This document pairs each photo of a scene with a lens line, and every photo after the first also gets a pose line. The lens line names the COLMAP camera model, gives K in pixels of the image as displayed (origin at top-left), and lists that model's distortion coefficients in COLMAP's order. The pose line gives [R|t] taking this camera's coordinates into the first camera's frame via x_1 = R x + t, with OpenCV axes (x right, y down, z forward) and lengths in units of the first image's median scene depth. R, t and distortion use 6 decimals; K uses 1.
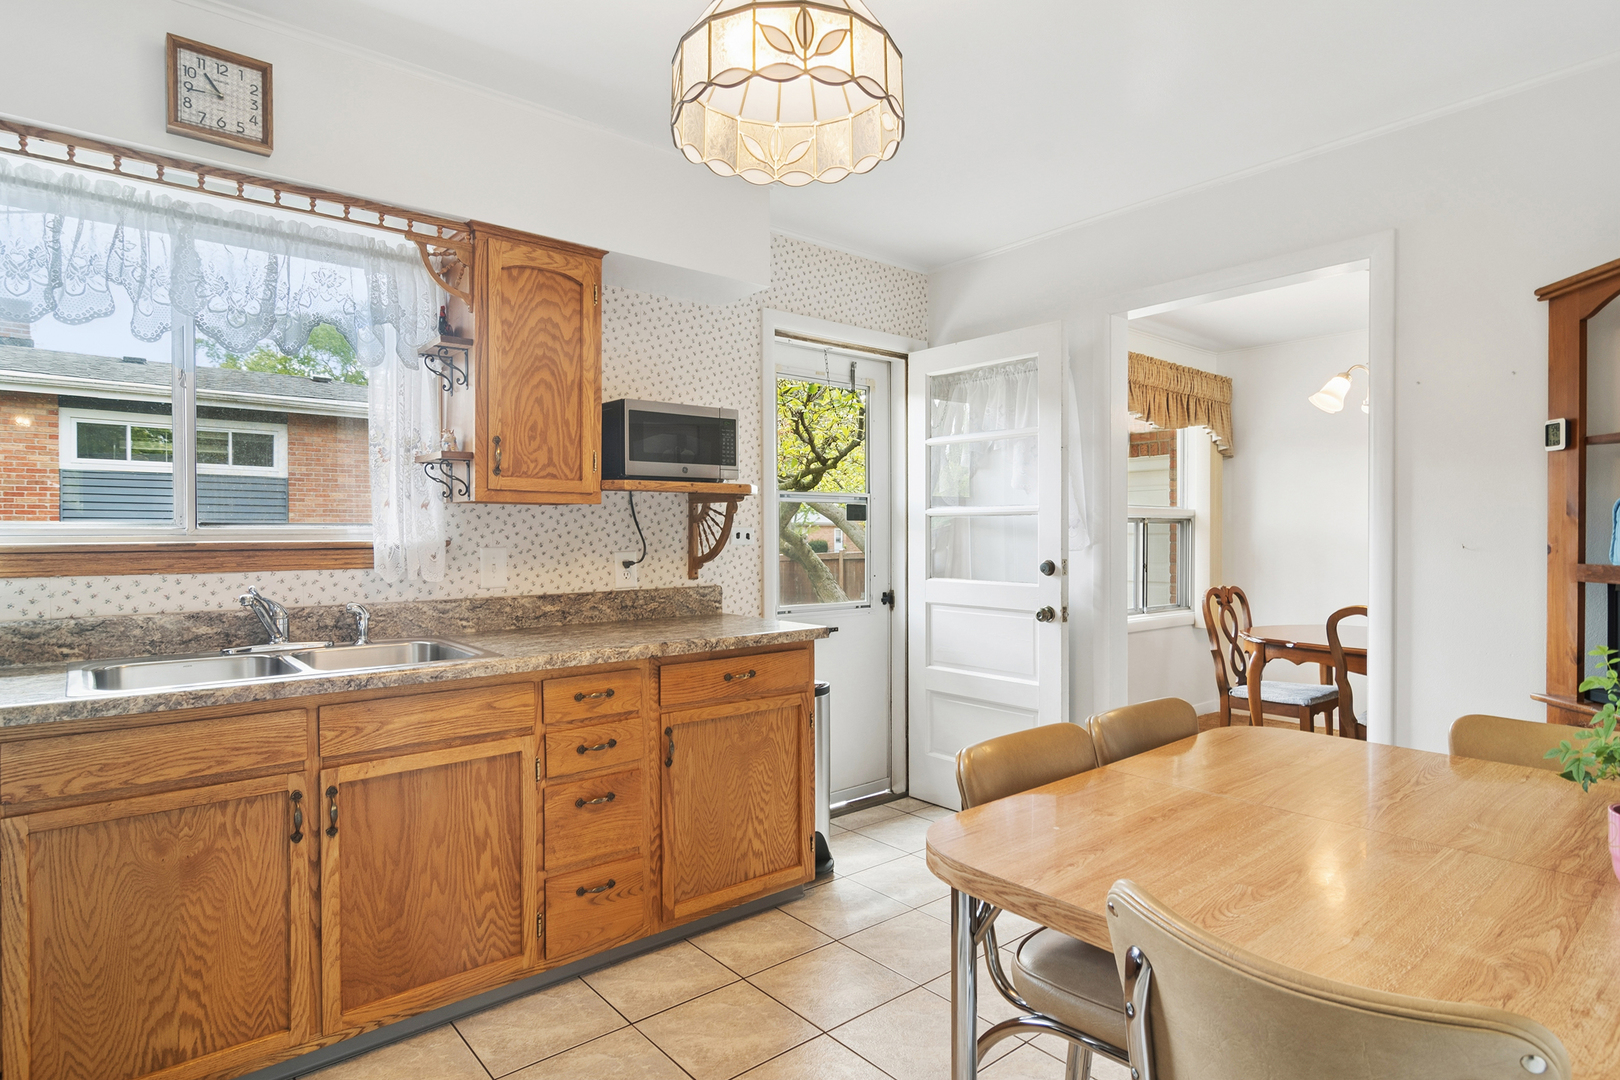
lens RADIAL K [[865.3, 0, 808.0], [0, 865.3, 540.7], [0, 0, 1]] dist [-0.000336, 0.000266]
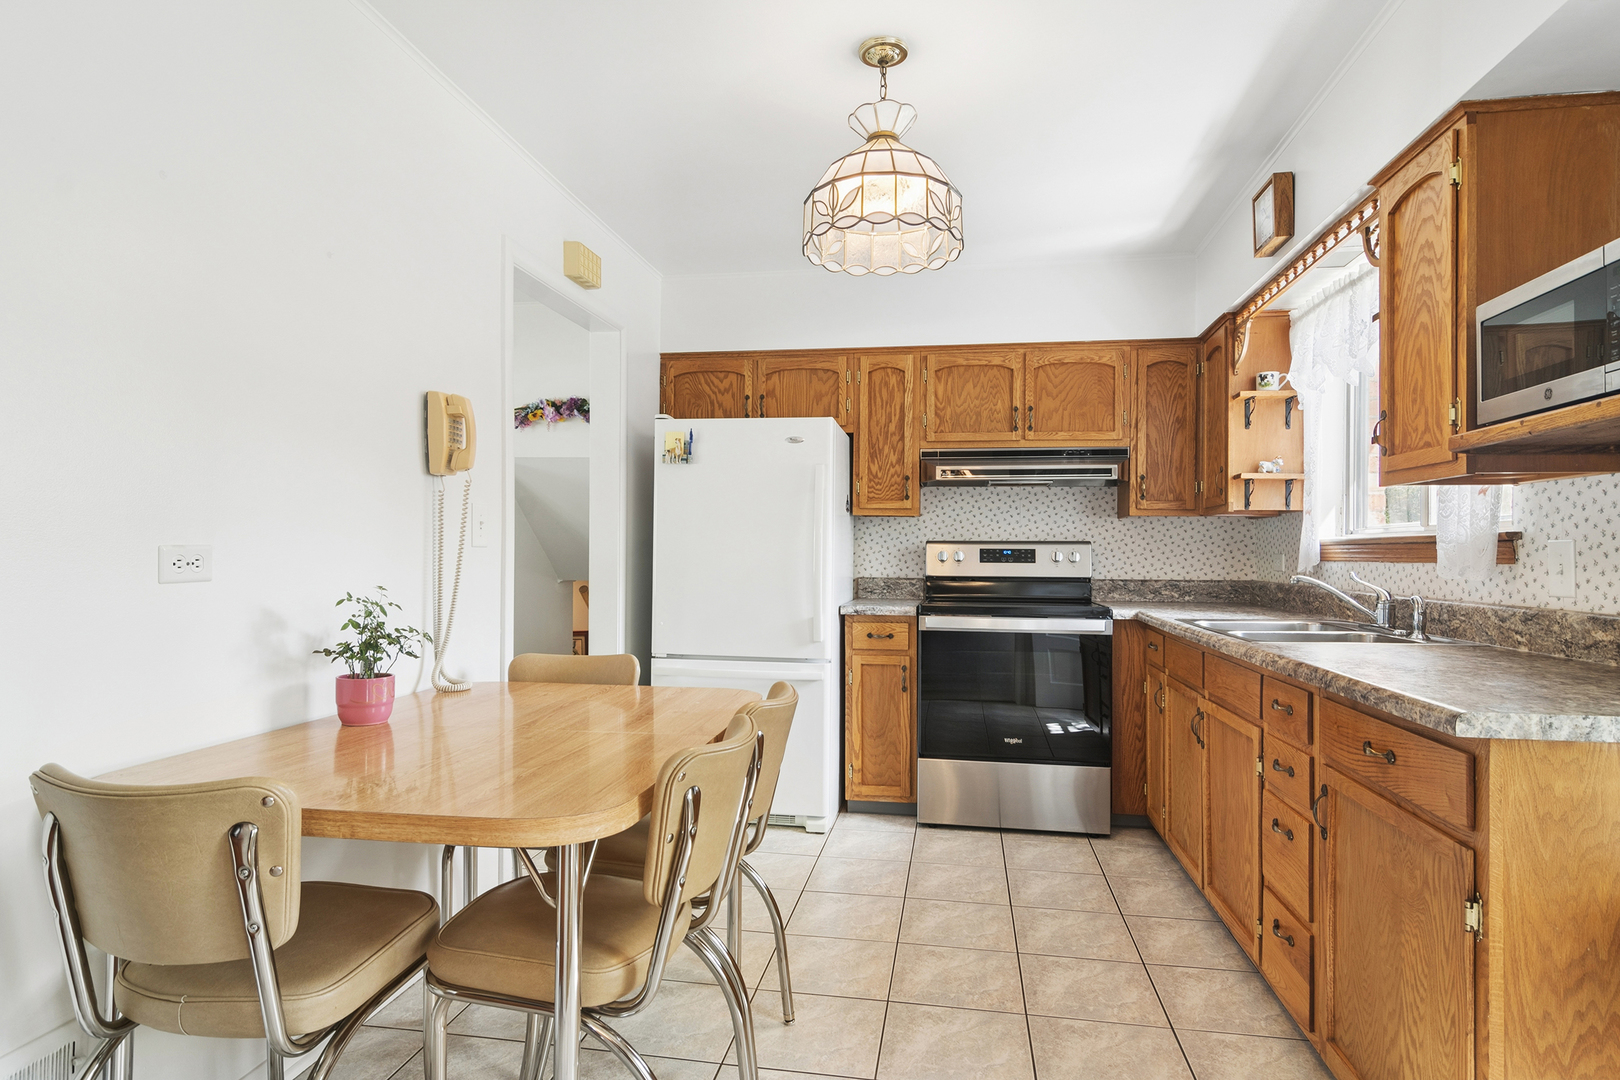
lens RADIAL K [[865.3, 0, 809.7], [0, 865.3, 539.2], [0, 0, 1]] dist [-0.000336, 0.000266]
pose [[-0.757269, -0.008765, -0.653044, 0.673056], [-0.008540, 0.999957, -0.003518, 0.017226], [0.653047, 0.002913, -0.757312, 1.335809]]
